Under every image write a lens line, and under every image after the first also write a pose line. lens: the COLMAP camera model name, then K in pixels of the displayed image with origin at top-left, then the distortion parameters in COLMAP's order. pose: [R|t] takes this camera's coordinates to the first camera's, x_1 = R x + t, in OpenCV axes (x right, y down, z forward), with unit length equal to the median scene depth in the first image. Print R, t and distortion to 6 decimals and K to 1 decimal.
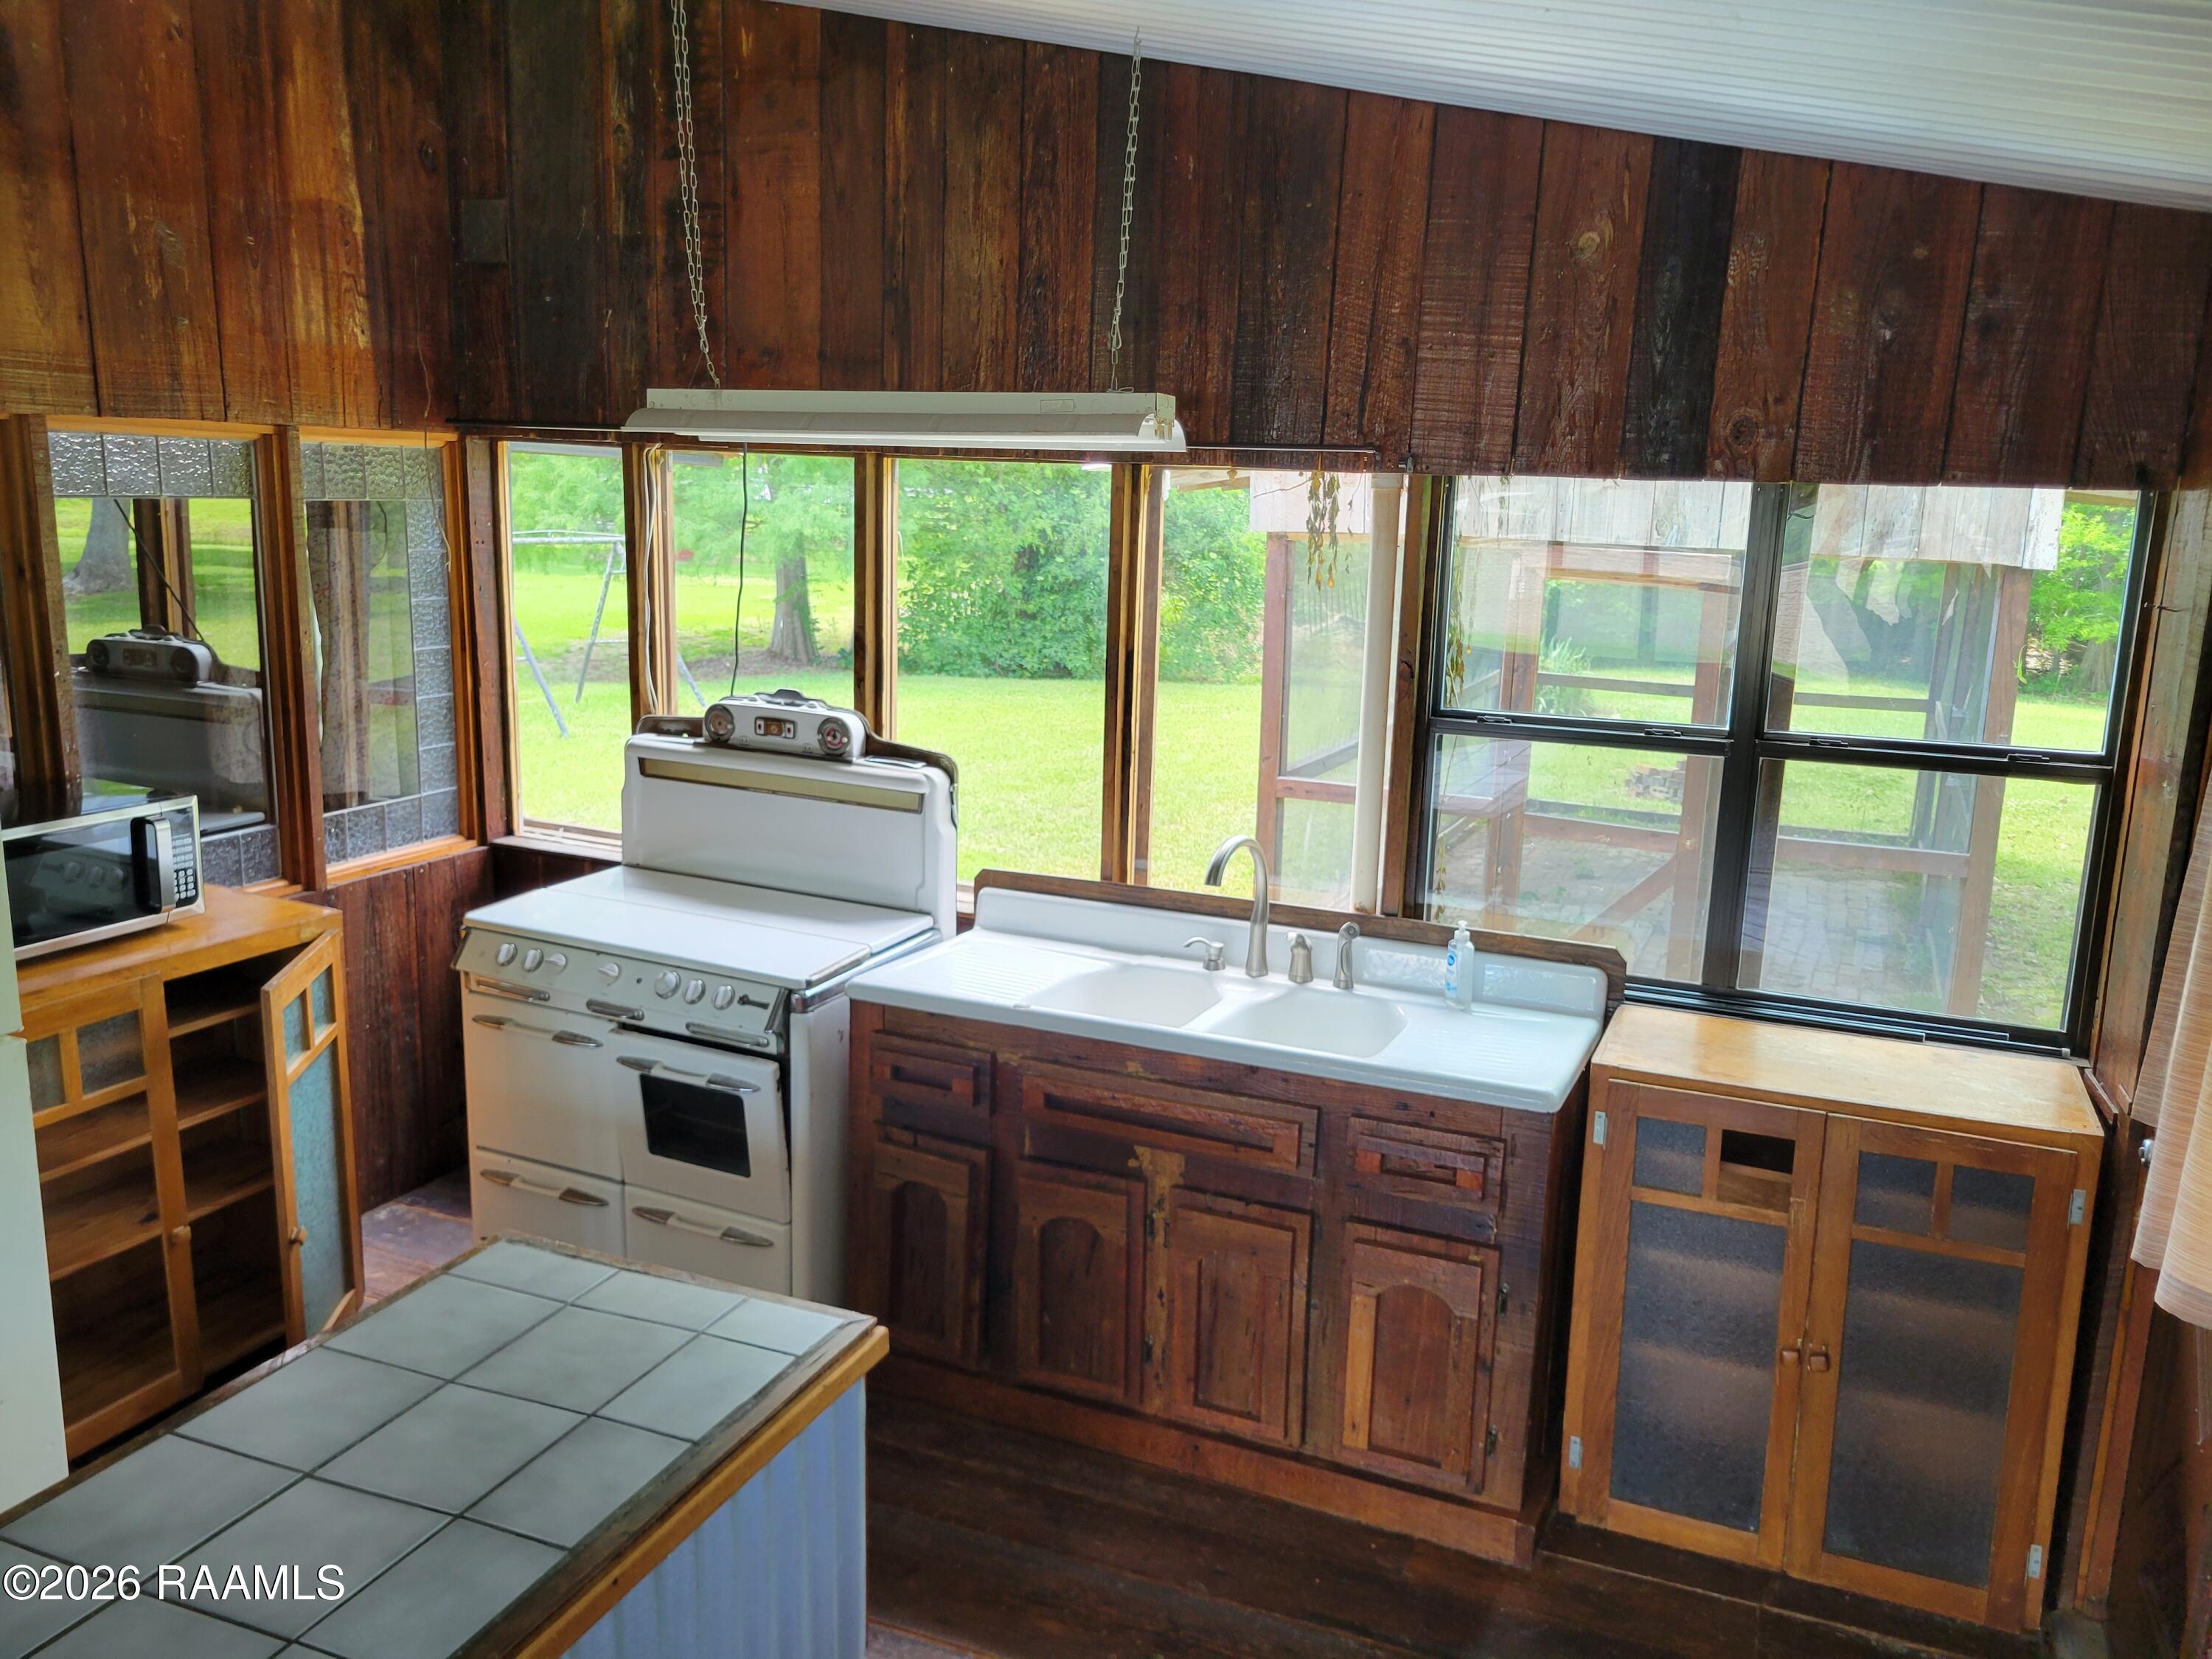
lens RADIAL K [[1657.4, 0, 1106.0], [0, 1657.4, 829.5], [0, 0, 1]] dist [0.049786, -0.039519]
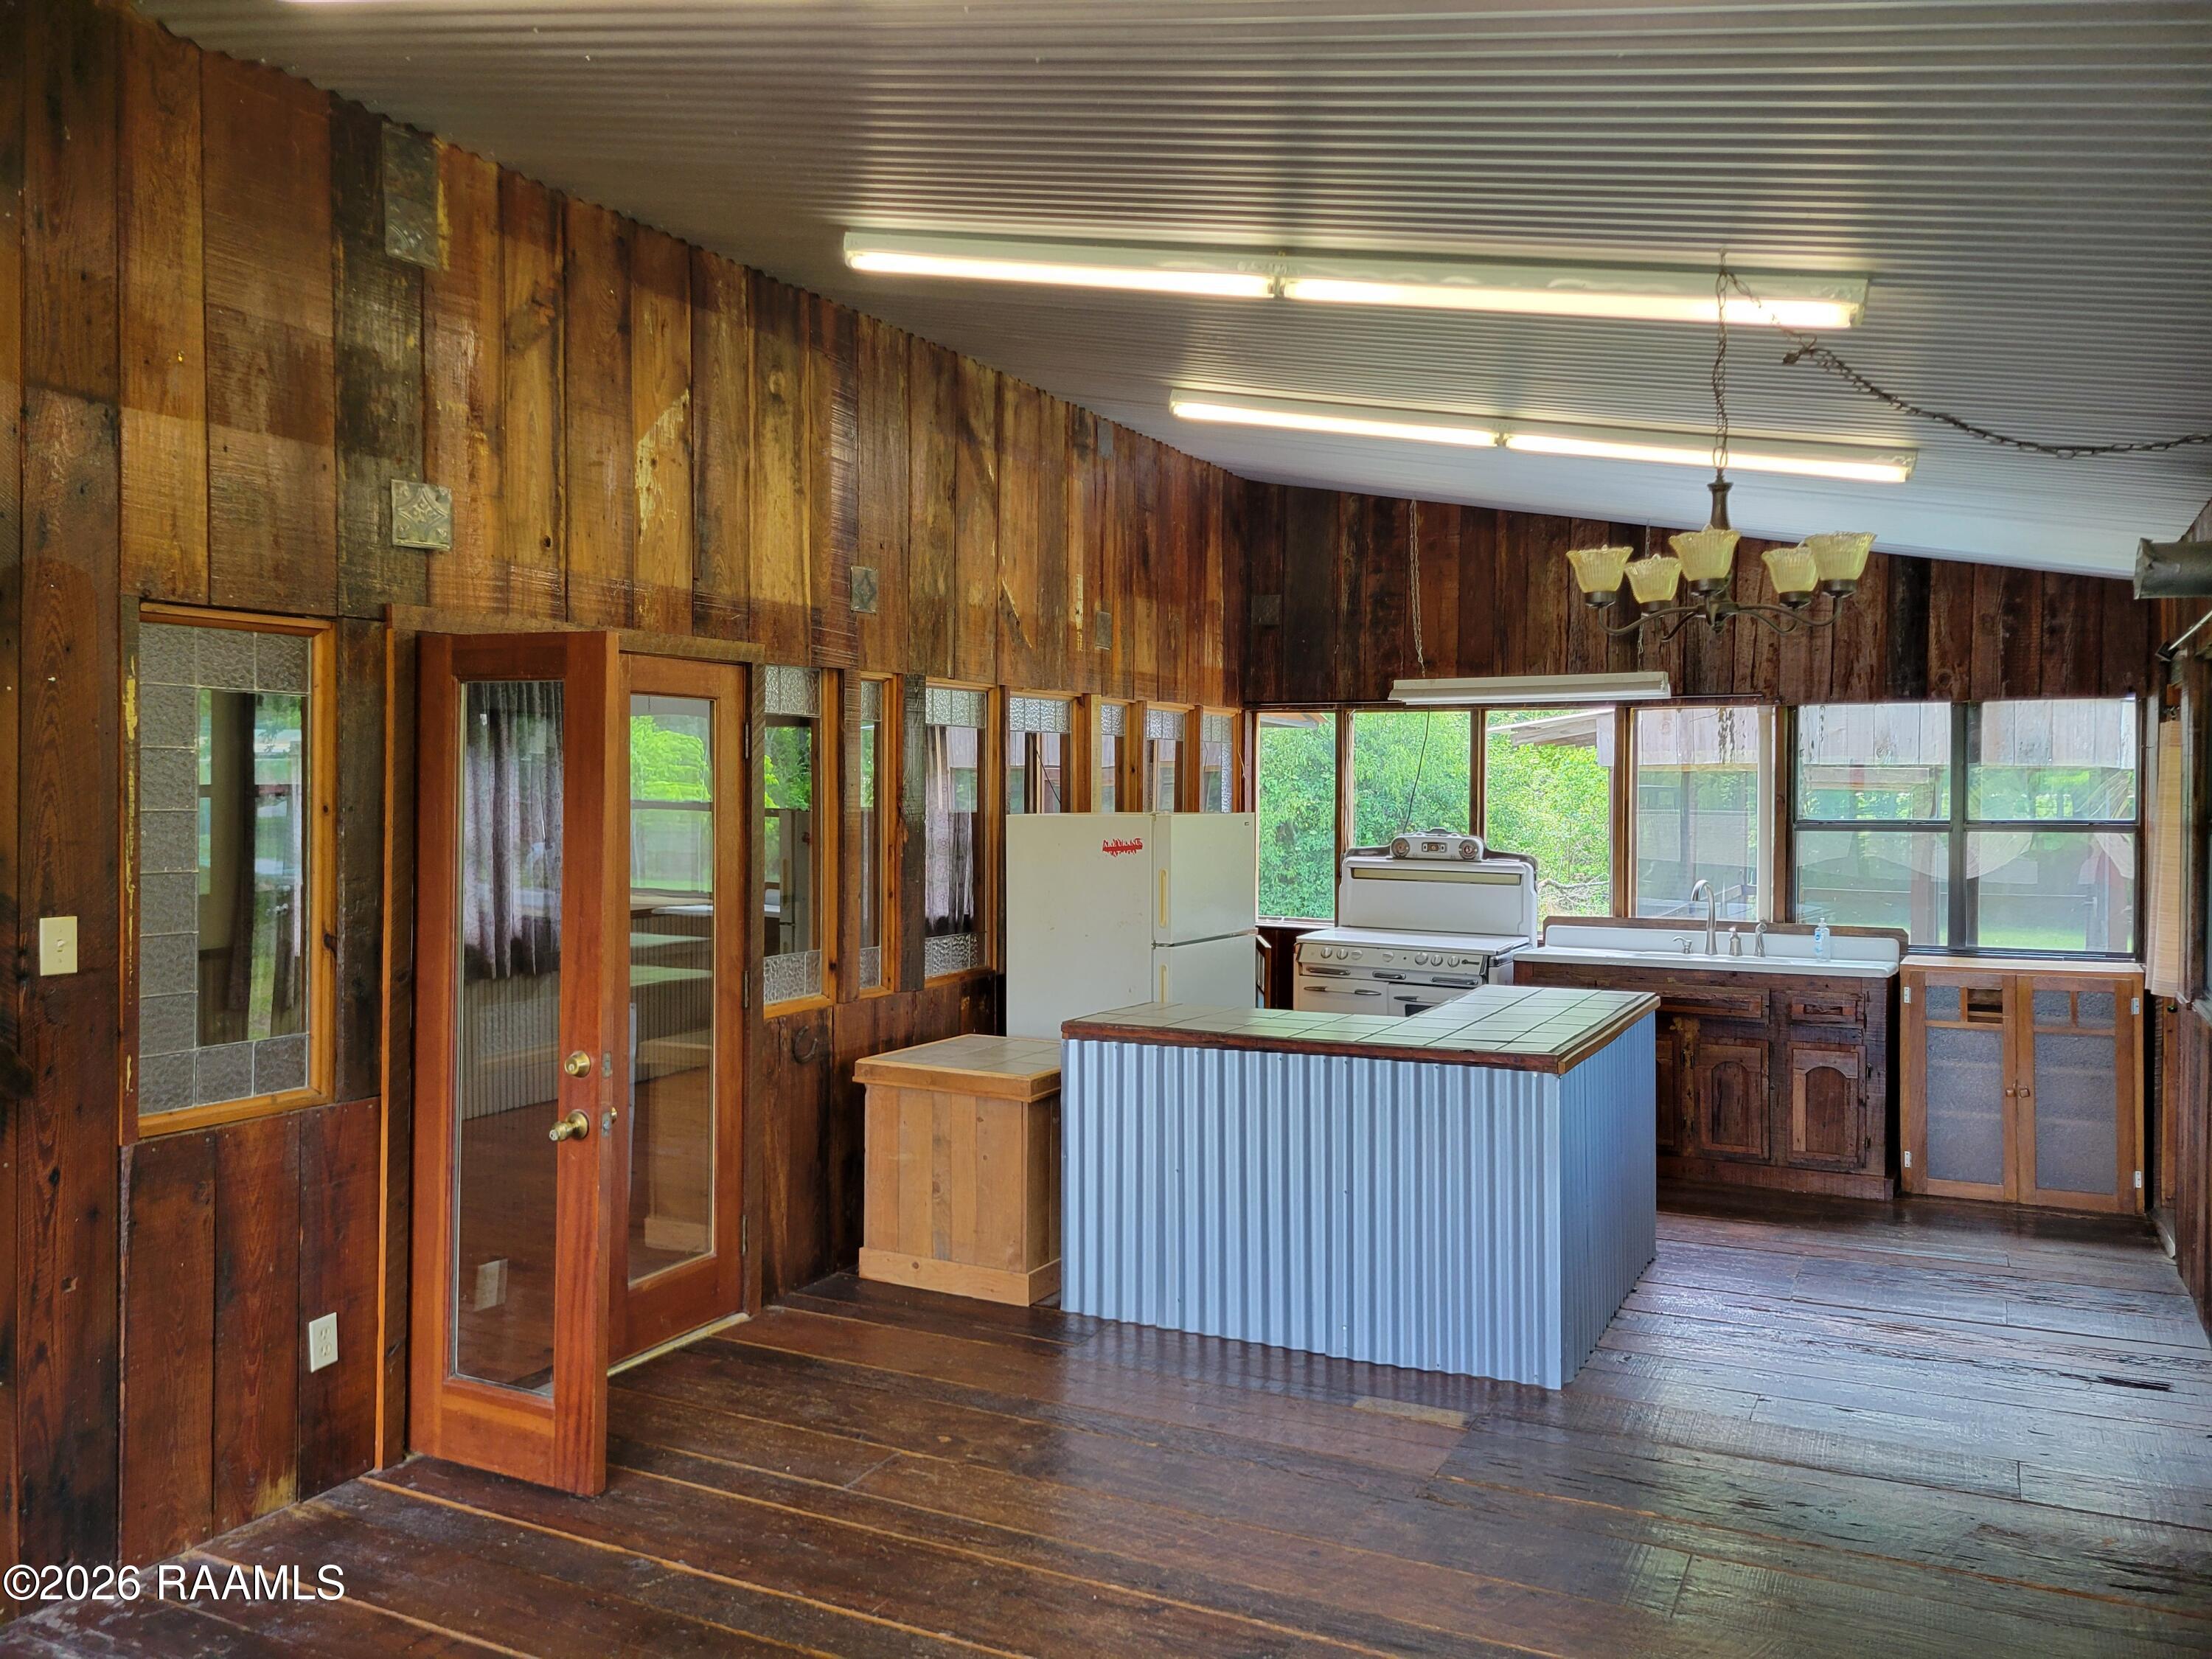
lens RADIAL K [[1657.4, 0, 1106.0], [0, 1657.4, 829.5], [0, 0, 1]] dist [0.049786, -0.039519]
pose [[0.995625, -0.025448, -0.089902, -0.482109], [0.008900, 0.983649, -0.179876, 0.315386], [0.093009, 0.178289, 0.979572, -1.127946]]
